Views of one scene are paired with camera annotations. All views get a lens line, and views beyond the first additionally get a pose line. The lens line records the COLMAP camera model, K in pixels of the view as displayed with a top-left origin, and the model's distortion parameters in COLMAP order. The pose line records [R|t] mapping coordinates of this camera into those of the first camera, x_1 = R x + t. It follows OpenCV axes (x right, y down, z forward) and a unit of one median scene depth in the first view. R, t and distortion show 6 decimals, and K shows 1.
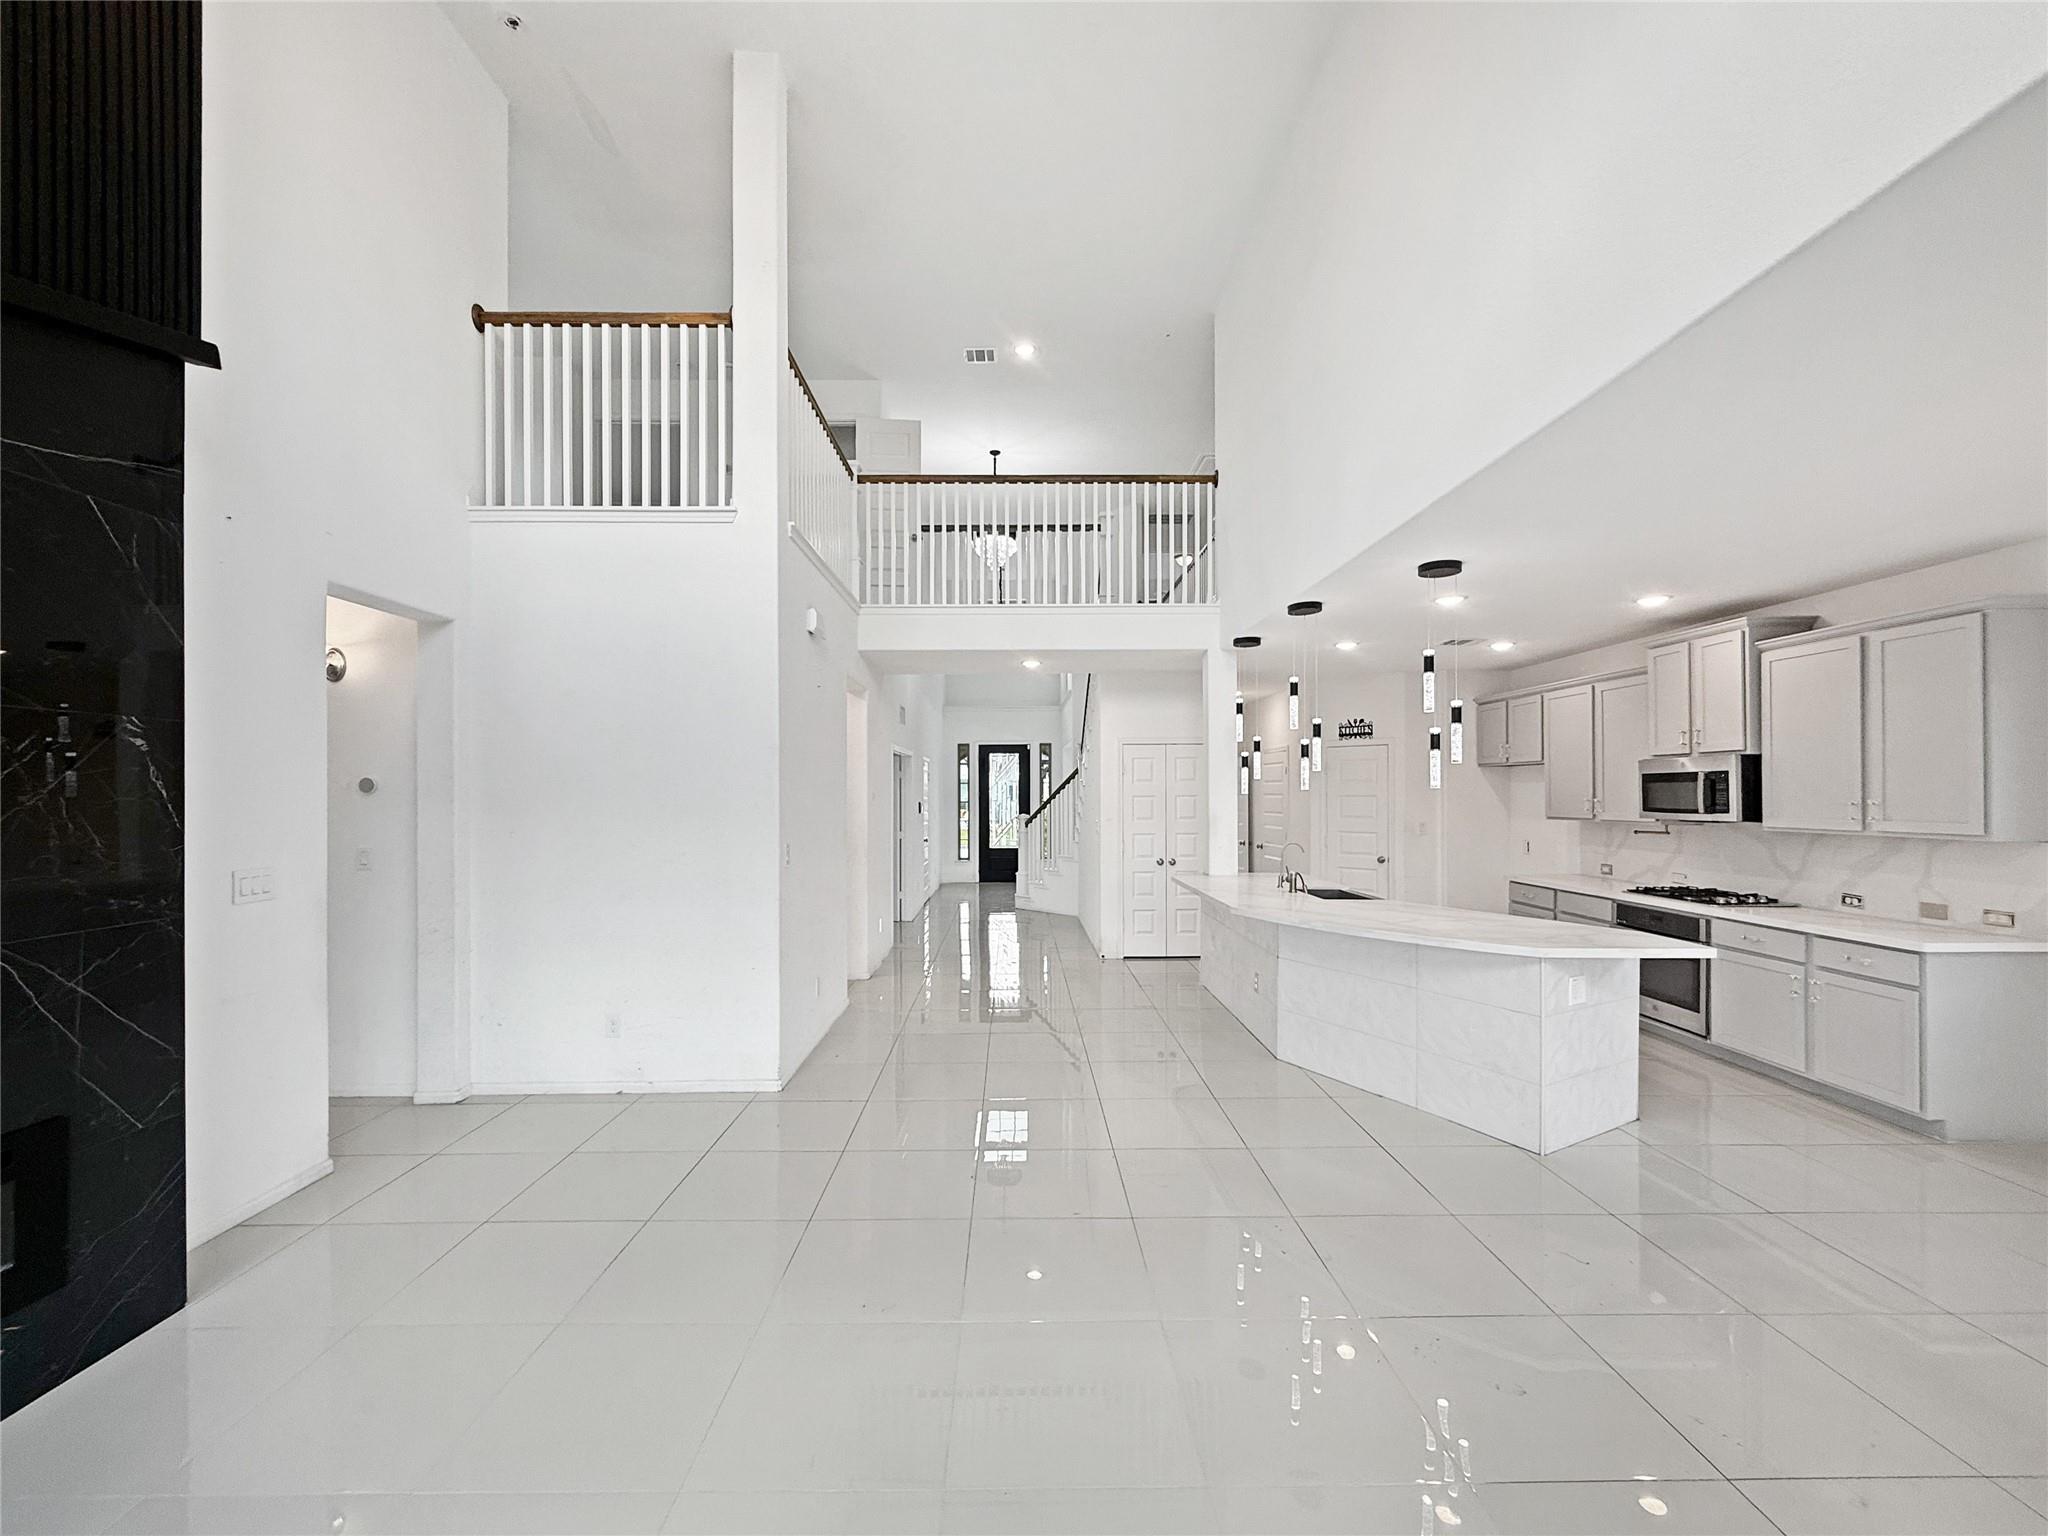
lens RADIAL K [[829.8, 0, 1026.5], [0, 829.8, 795.0], [0, 0, 1]] dist [0.002891, -0.001227]
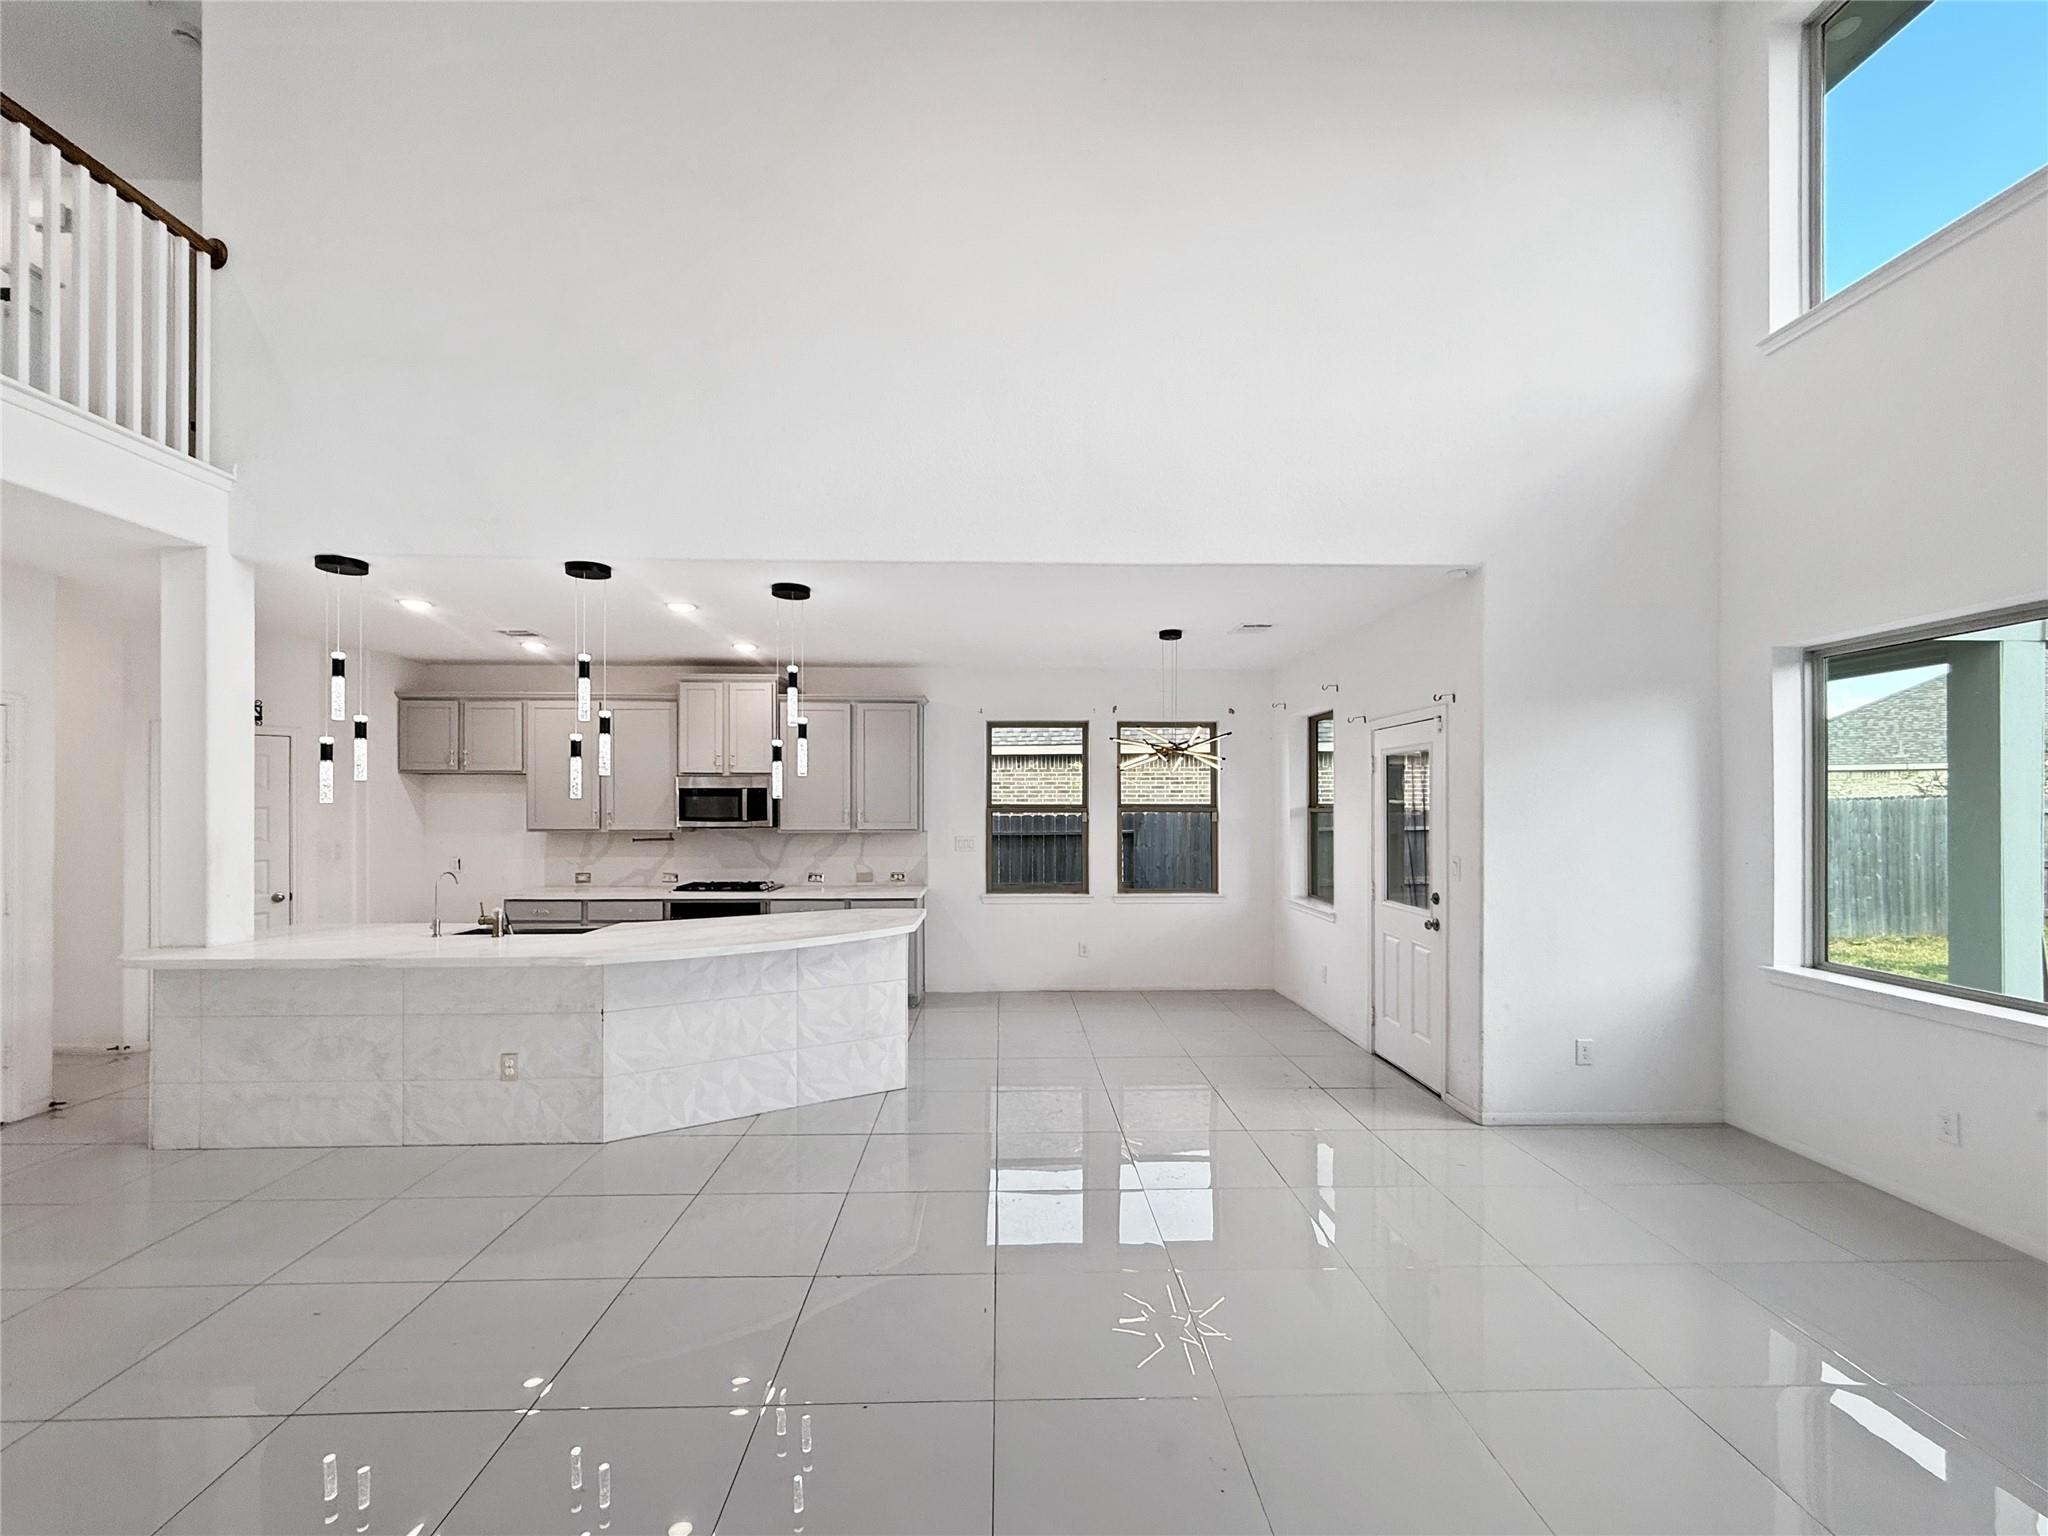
lens RADIAL K [[829.8, 0, 1018.5], [0, 829.8, 808.3], [0, 0, 1]] dist [0.002891, -0.001227]
pose [[-0.008701, 0.001858, 0.999960, -0.449122], [0.000945, 0.999998, -0.001850, 0.005203], [-0.999962, 0.000929, -0.008703, 0.577284]]
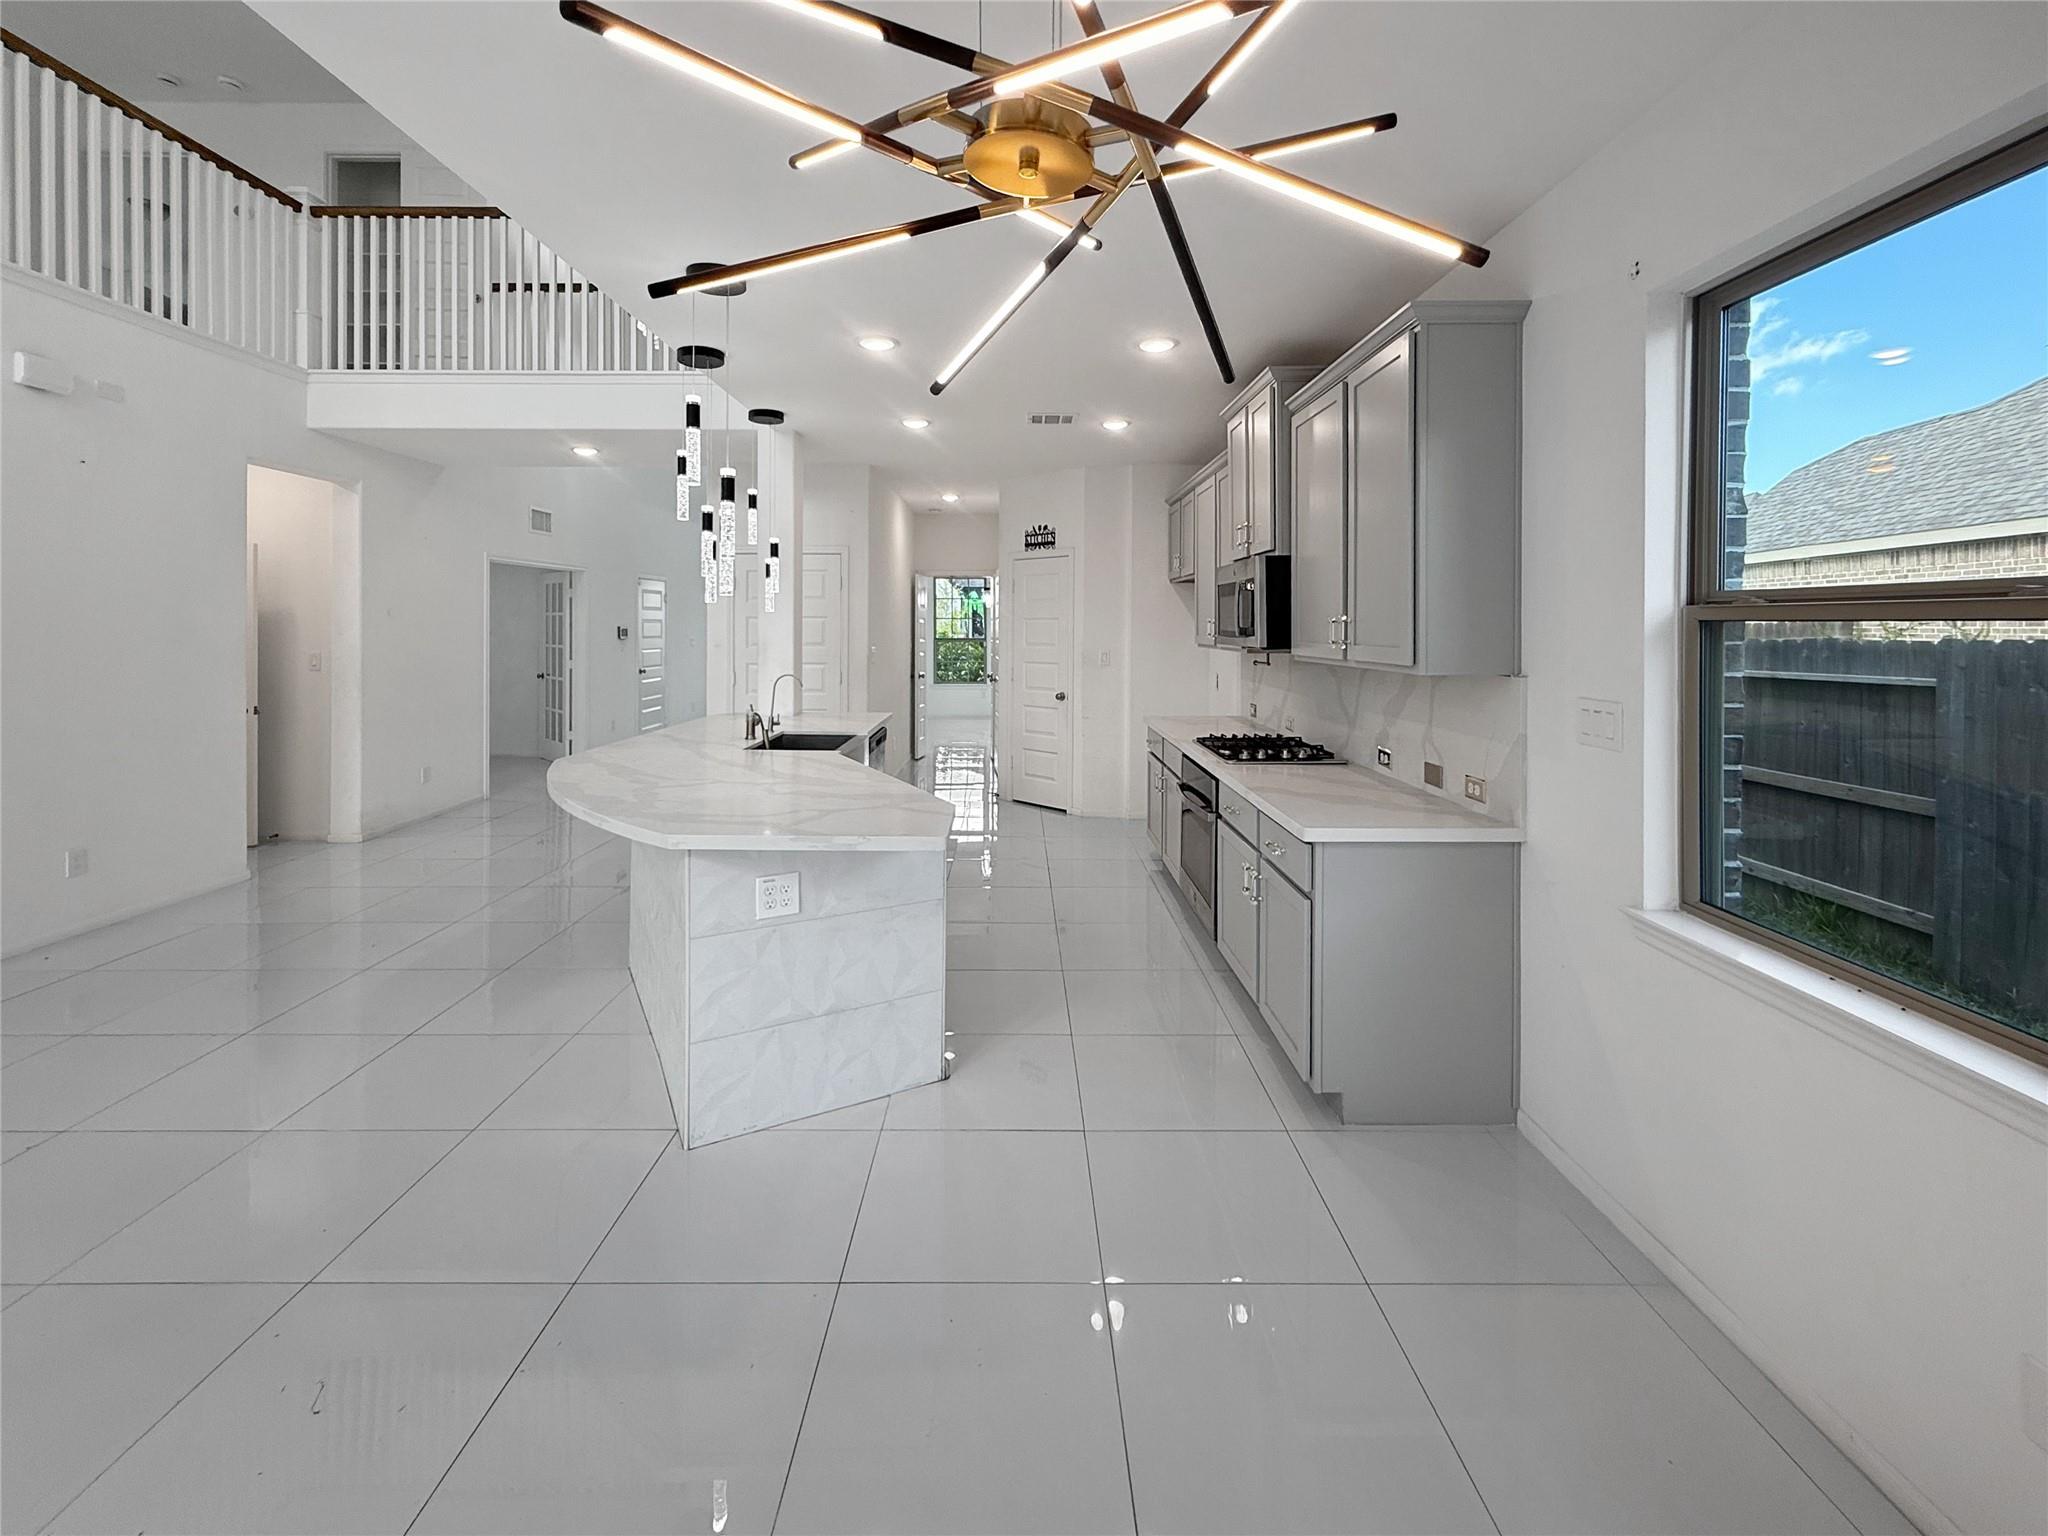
lens RADIAL K [[829.8, 0, 1136.5], [0, 829.8, 635.9], [0, 0, 1]] dist [0.002891, -0.001227]
pose [[0.999969, 0.005436, -0.005779, 0.702850], [-0.005386, 0.999948, 0.008655, 0.014884], [0.005826, -0.008624, 0.999946, 0.251544]]
